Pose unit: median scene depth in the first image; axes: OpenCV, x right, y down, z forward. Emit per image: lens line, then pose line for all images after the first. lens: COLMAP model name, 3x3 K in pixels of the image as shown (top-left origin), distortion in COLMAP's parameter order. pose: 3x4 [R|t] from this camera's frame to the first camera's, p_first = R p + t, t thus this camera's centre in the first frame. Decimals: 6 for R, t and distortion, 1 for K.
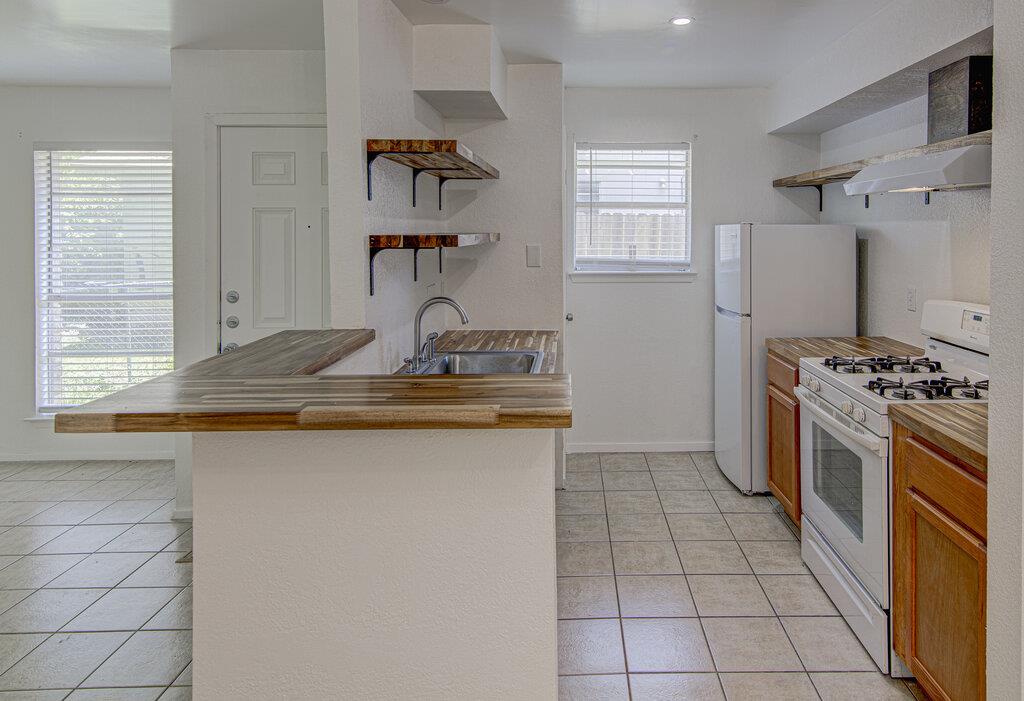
lens RADIAL K [[632.1, 0, 596.0], [0, 632.1, 233.8], [0, 0, 1]] dist [0.004179, 0.000311]
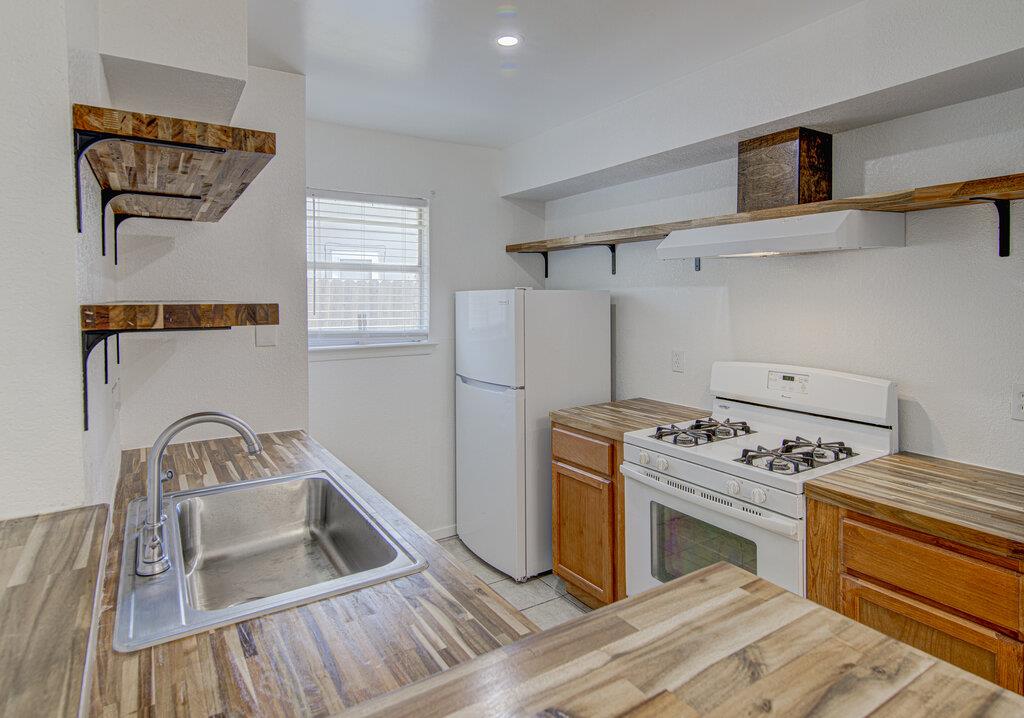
lens RADIAL K [[561.2, 0, 512.6], [0, 561.2, 302.3], [0, 0, 1]] dist [0.006793, 0.000822]
pose [[0.858629, -0.006735, 0.512553, -0.260677], [0.005278, 0.999977, 0.004298, -0.000087], [-0.512570, -0.000985, 0.858645, 0.409909]]
